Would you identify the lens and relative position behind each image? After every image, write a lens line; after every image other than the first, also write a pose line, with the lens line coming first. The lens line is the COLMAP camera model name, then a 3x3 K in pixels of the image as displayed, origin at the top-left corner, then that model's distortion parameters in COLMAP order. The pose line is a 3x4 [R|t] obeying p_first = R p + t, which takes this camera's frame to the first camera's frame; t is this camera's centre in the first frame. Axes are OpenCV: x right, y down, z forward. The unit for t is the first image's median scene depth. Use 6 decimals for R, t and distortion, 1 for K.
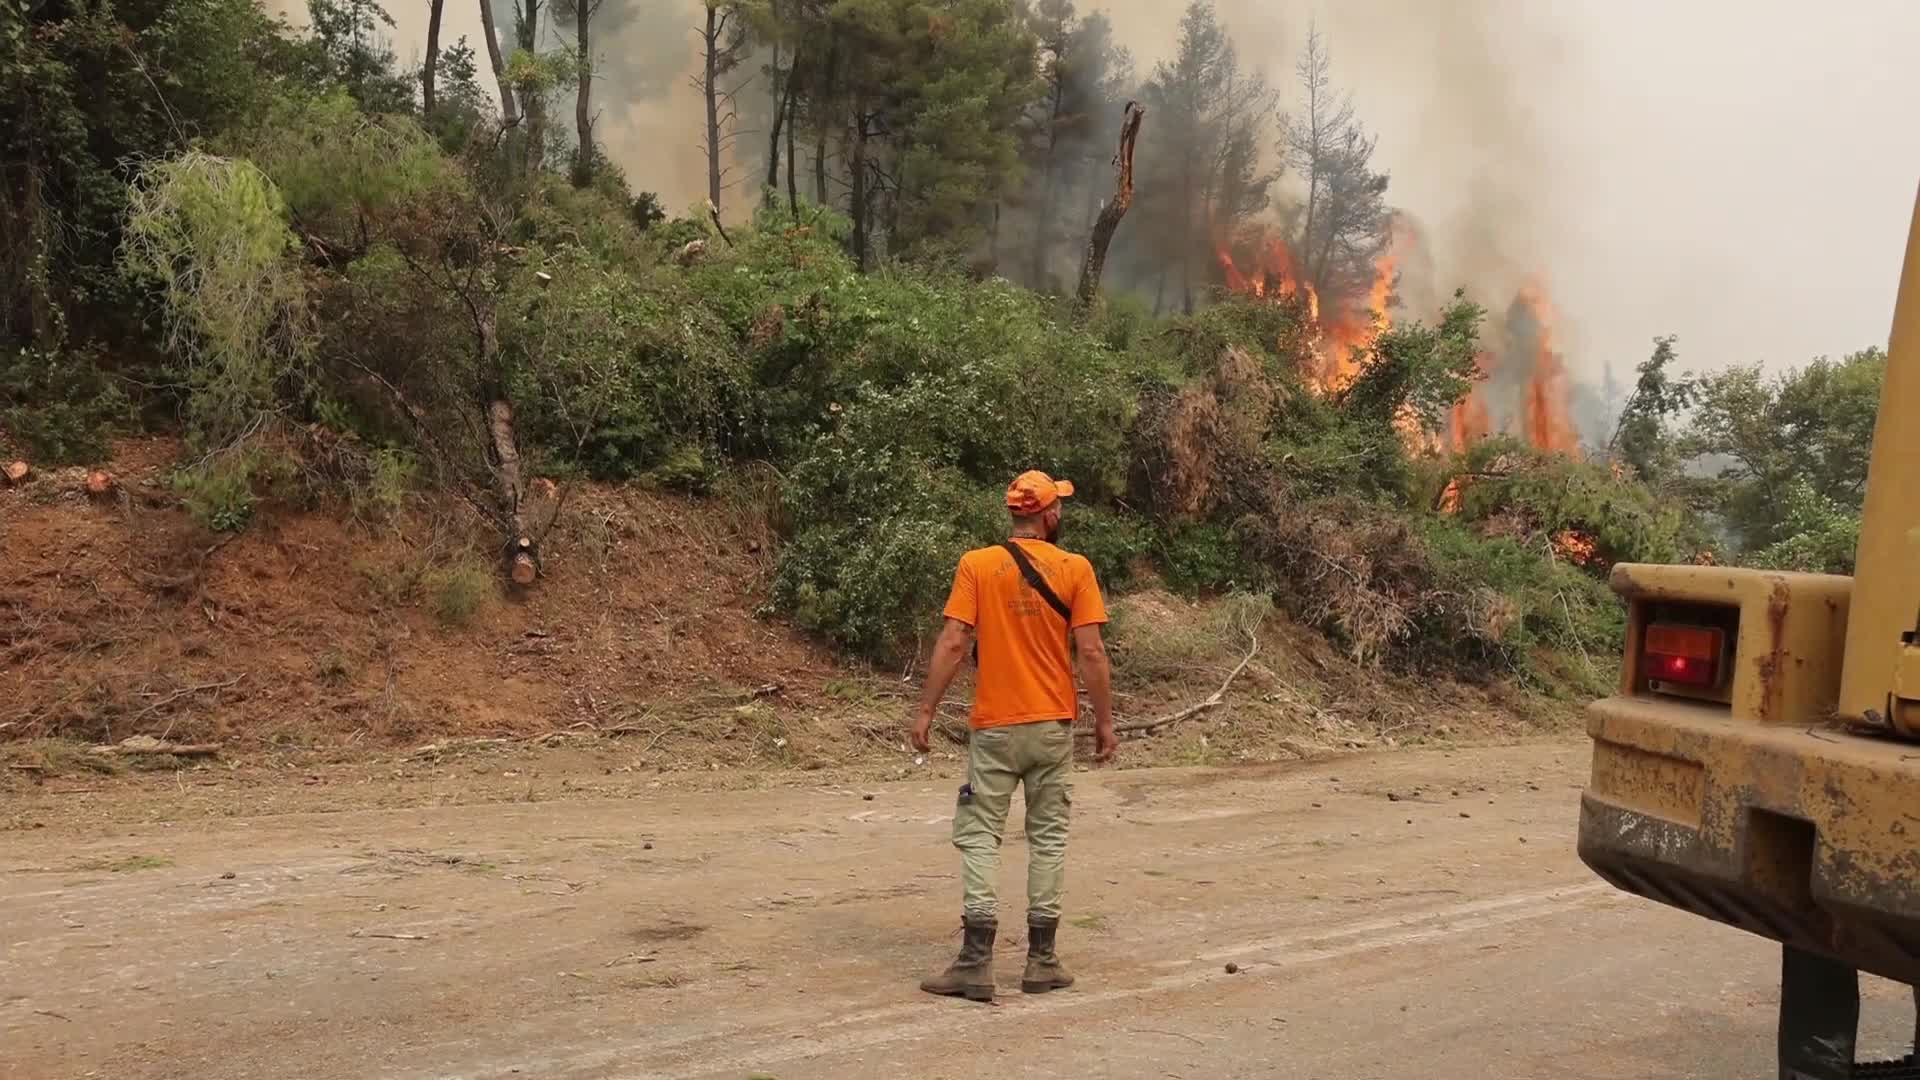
lens RADIAL K [[1676.4, 0, 960.0], [0, 1676.4, 540.0], [0, 0, 1]] dist [-0.044161, 0.094272]
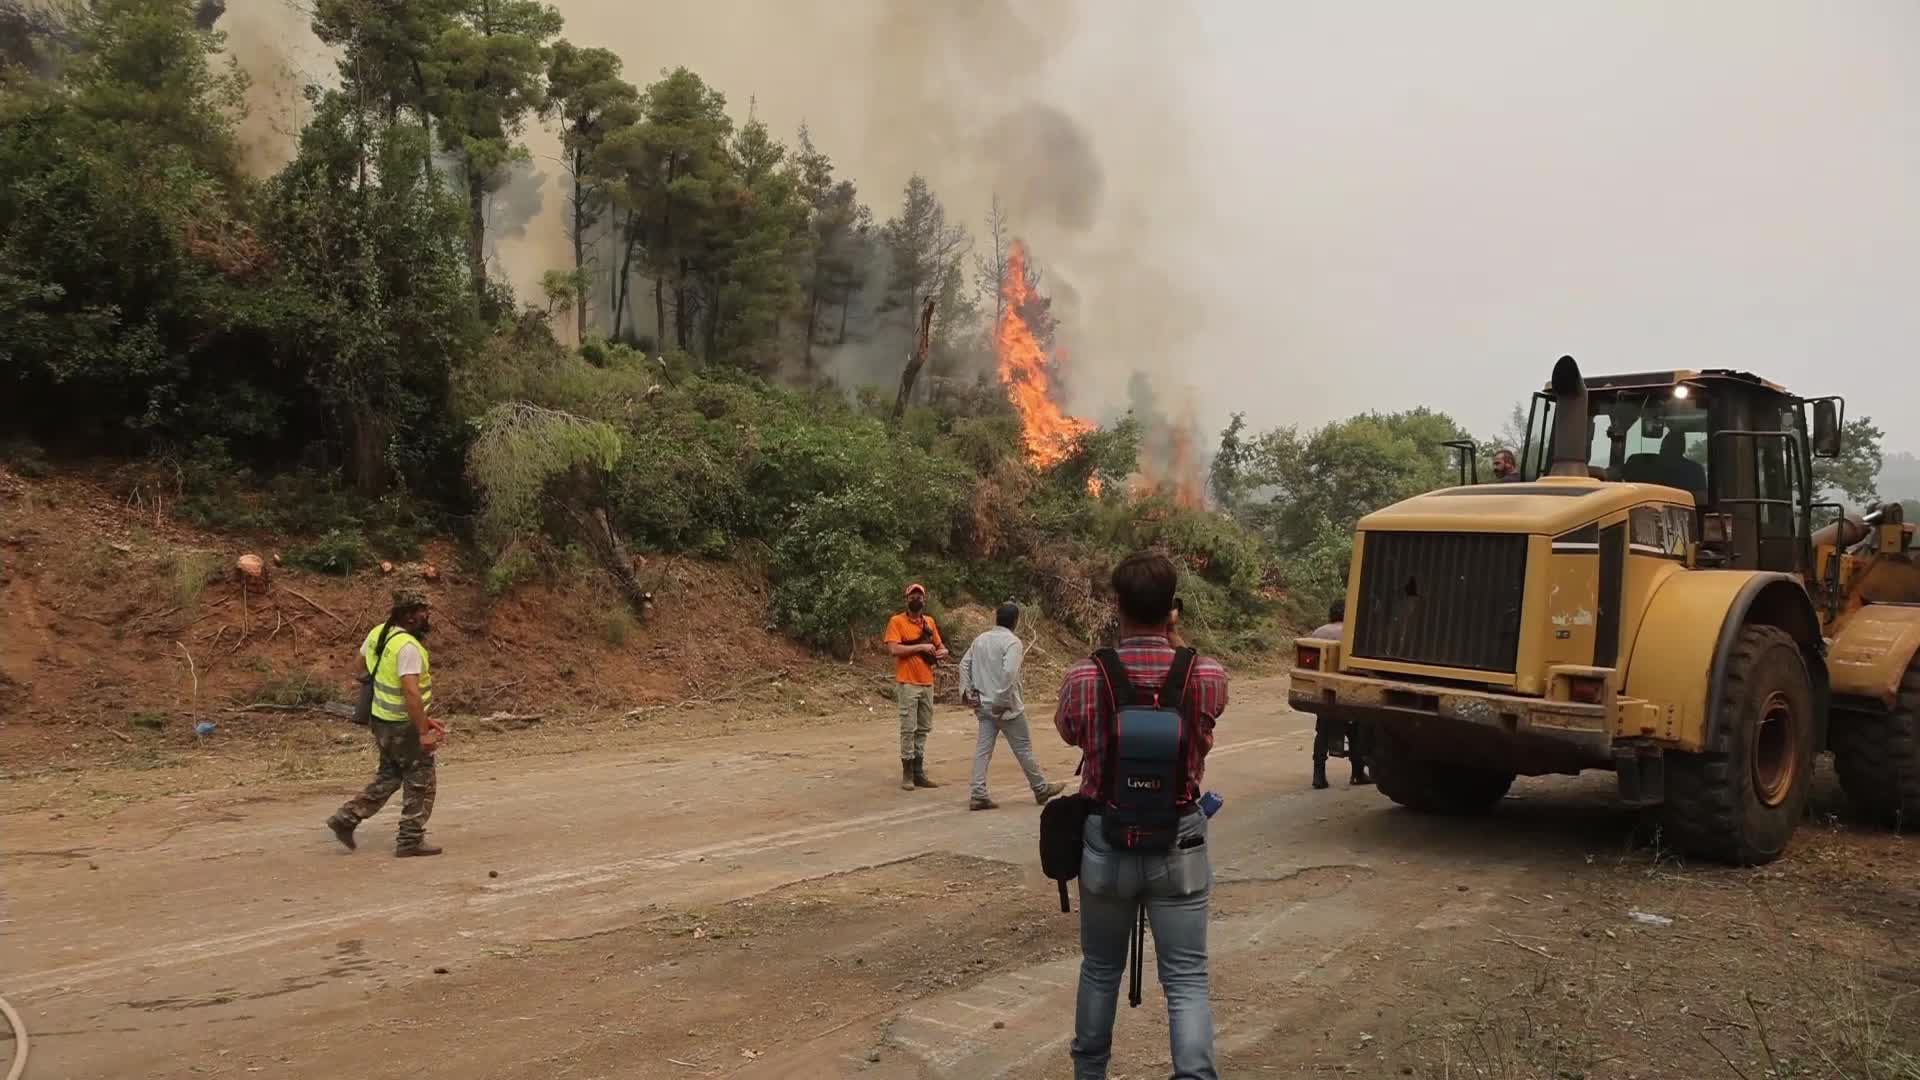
lens RADIAL K [[1195.8, 0, 960.0], [0, 1195.8, 540.0], [0, 0, 1]] dist [-0.095942, 0.000376]
pose [[0.985432, -0.025578, 0.168133, -0.117647], [0.027660, 0.999567, -0.010053, -0.027957], [-0.167803, 0.014557, 0.985713, -0.230389]]
